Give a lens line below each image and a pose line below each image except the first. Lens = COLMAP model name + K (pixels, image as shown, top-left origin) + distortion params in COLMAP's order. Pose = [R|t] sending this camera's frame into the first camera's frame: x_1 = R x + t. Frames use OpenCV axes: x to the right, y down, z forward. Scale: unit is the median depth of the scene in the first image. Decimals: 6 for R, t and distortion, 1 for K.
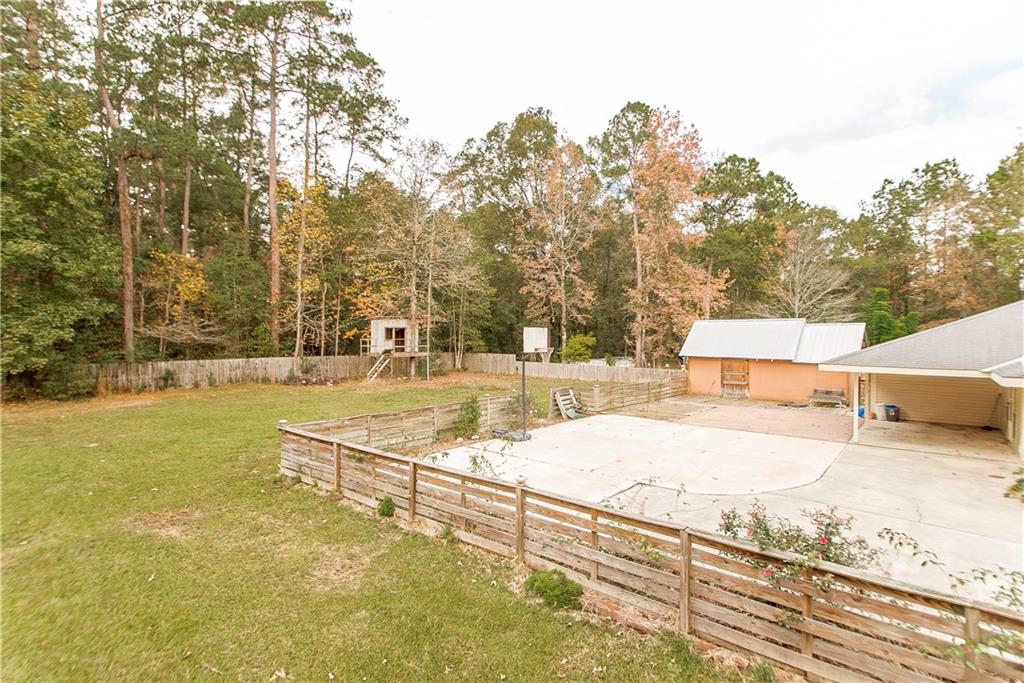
lens RADIAL K [[503.0, 0, 502.5], [0, 503.0, 343.4], [0, 0, 1]] dist [0.002758, 0.000141]
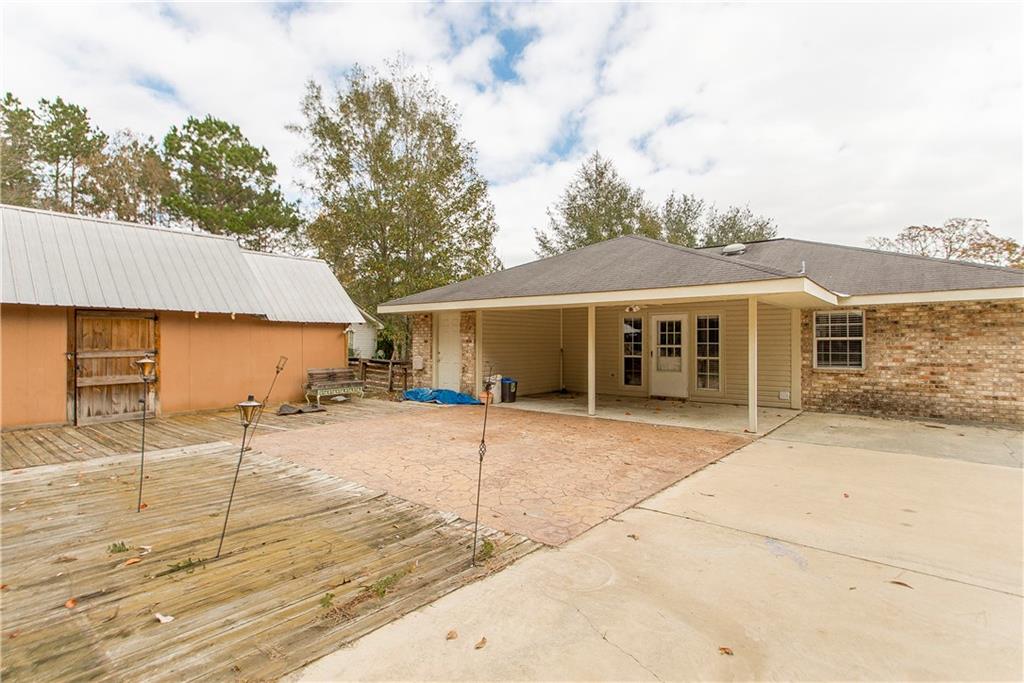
lens RADIAL K [[501.2, 0, 494.9], [0, 501.2, 340.8], [0, 0, 1]] dist [0.008050, 0.000042]
pose [[-0.016605, -0.003899, 0.999855, 0.100102], [0.014644, 0.999884, 0.004142, 0.053741], [-0.999755, 0.014711, -0.016546, 0.746130]]
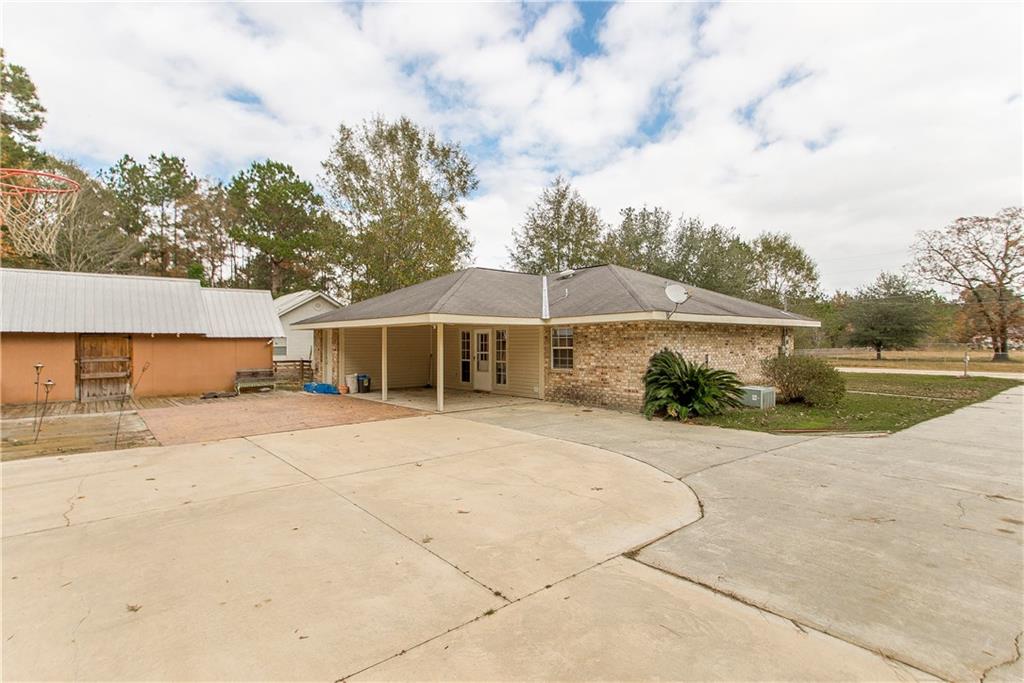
lens RADIAL K [[501.2, 0, 494.9], [0, 501.2, 340.8], [0, 0, 1]] dist [0.008050, 0.000042]
pose [[0.163975, -0.003936, 0.986457, -0.052805], [0.022296, 0.999751, 0.000283, 0.048273], [-0.986212, 0.021947, 0.164022, 0.450625]]
